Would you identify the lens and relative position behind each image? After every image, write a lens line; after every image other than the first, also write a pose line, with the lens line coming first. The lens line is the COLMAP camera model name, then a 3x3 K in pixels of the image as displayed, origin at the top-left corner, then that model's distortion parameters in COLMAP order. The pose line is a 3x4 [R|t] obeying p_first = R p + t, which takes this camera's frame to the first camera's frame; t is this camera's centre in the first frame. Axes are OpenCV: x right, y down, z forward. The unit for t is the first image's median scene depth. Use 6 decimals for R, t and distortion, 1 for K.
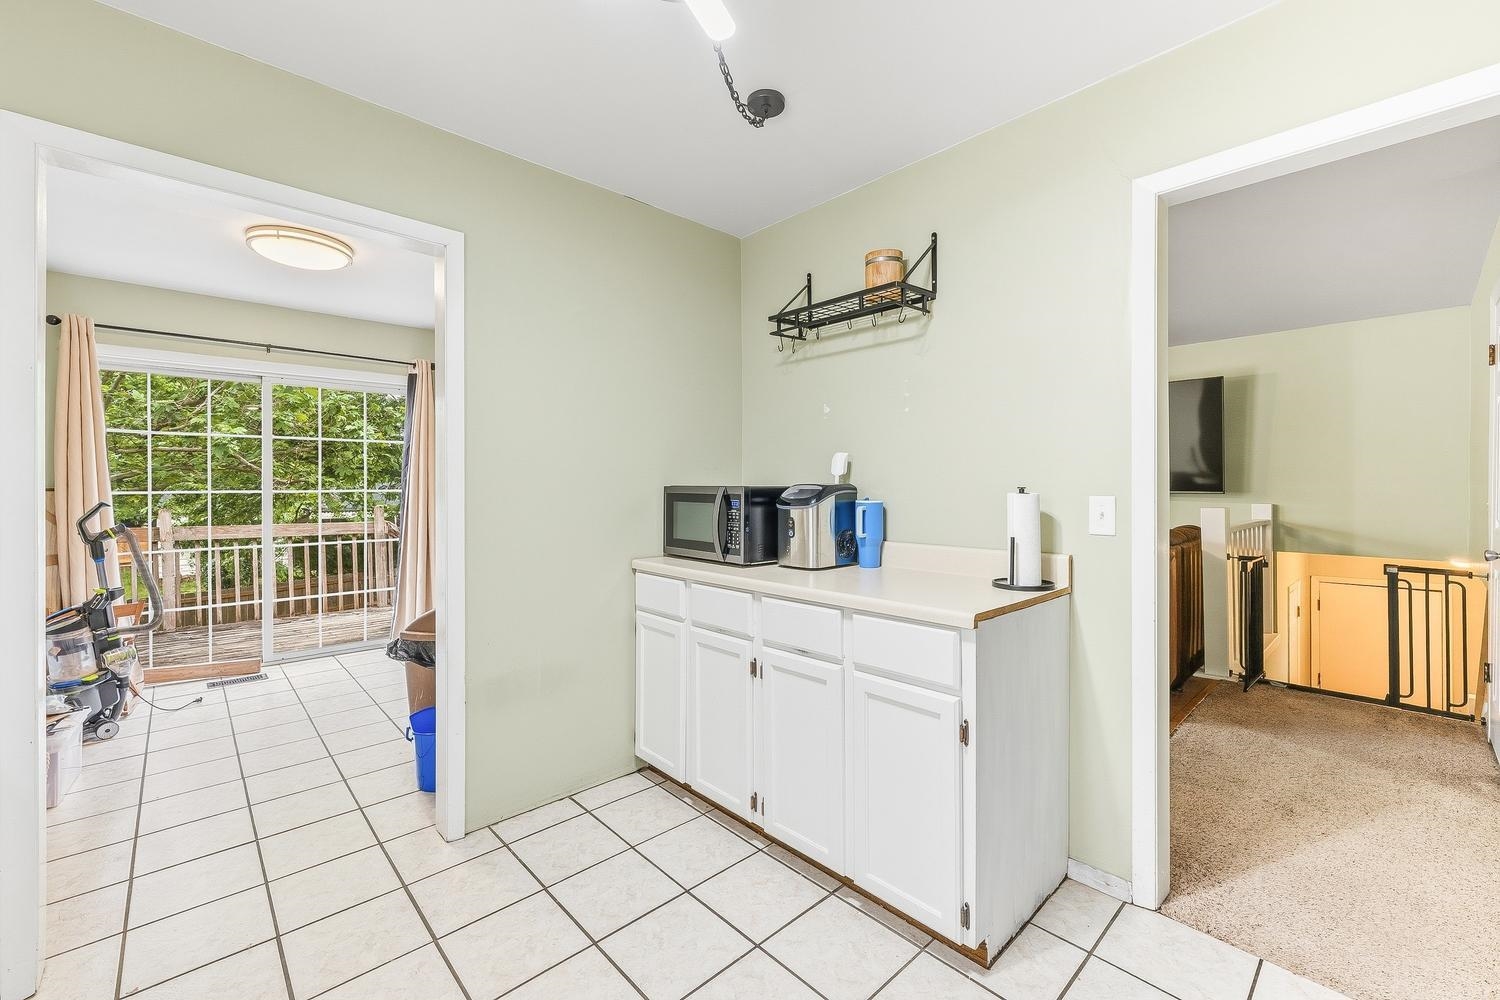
lens RADIAL K [[601.1, 0, 747.4], [0, 601.1, 489.5], [0, 0, 1]] dist [-0.001649, -0.000938]
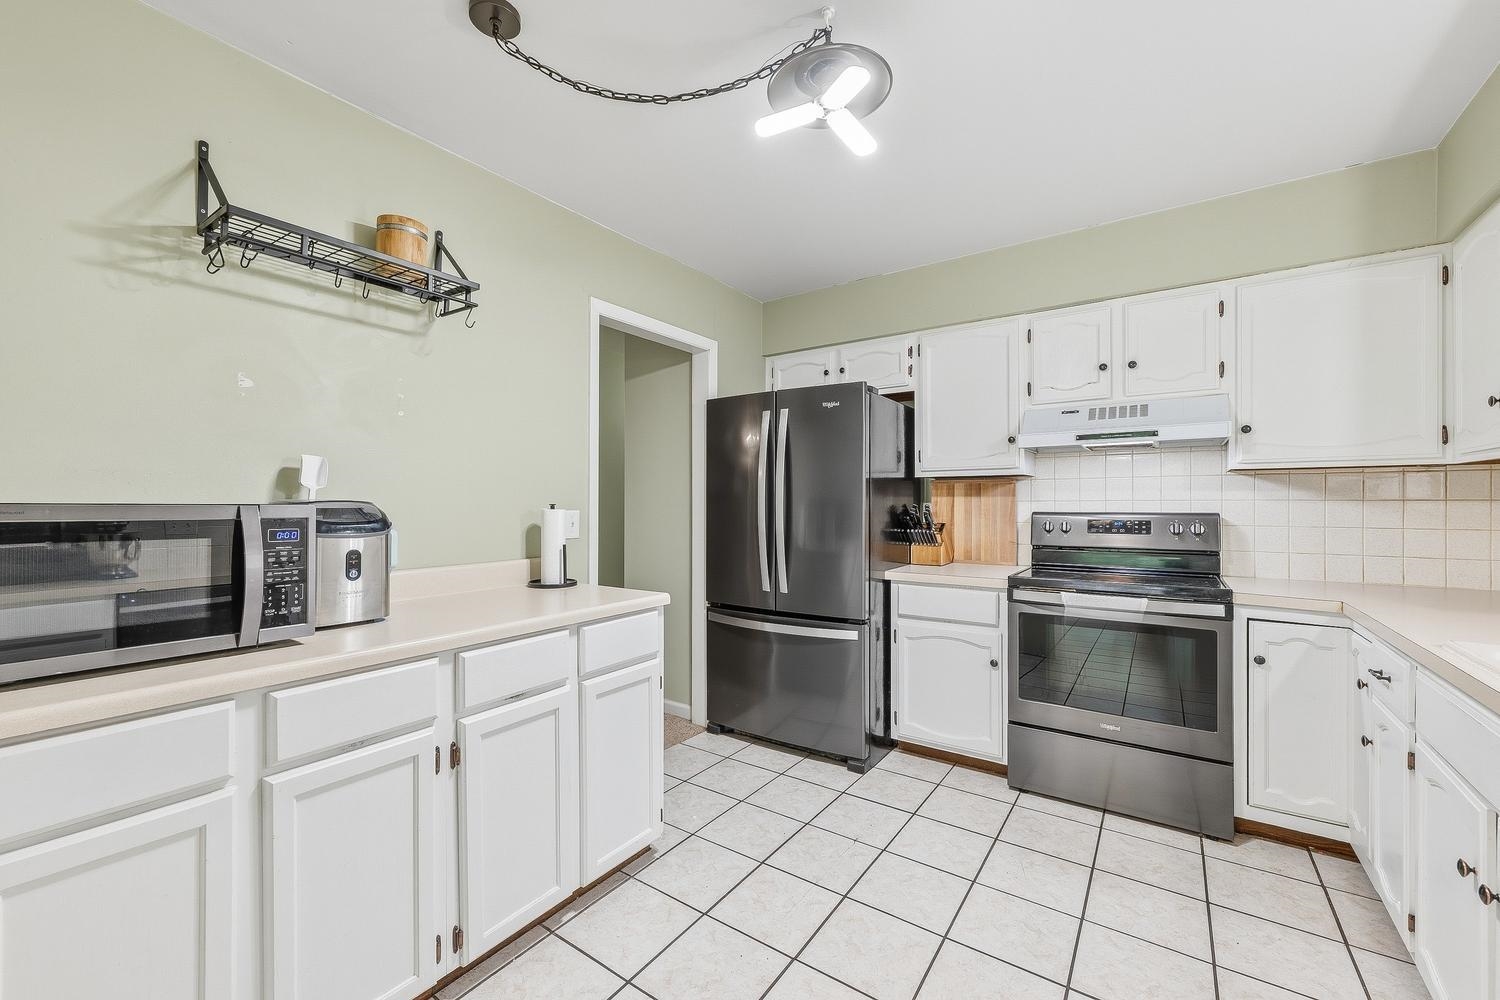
lens RADIAL K [[601.1, 0, 744.9], [0, 601.1, 503.5], [0, 0, 1]] dist [-0.001649, -0.000938]
pose [[-0.190764, -0.002257, 0.981633, -0.776364], [0.005863, 0.999977, 0.003439, -0.006577], [-0.981618, 0.006411, -0.190746, 0.804277]]
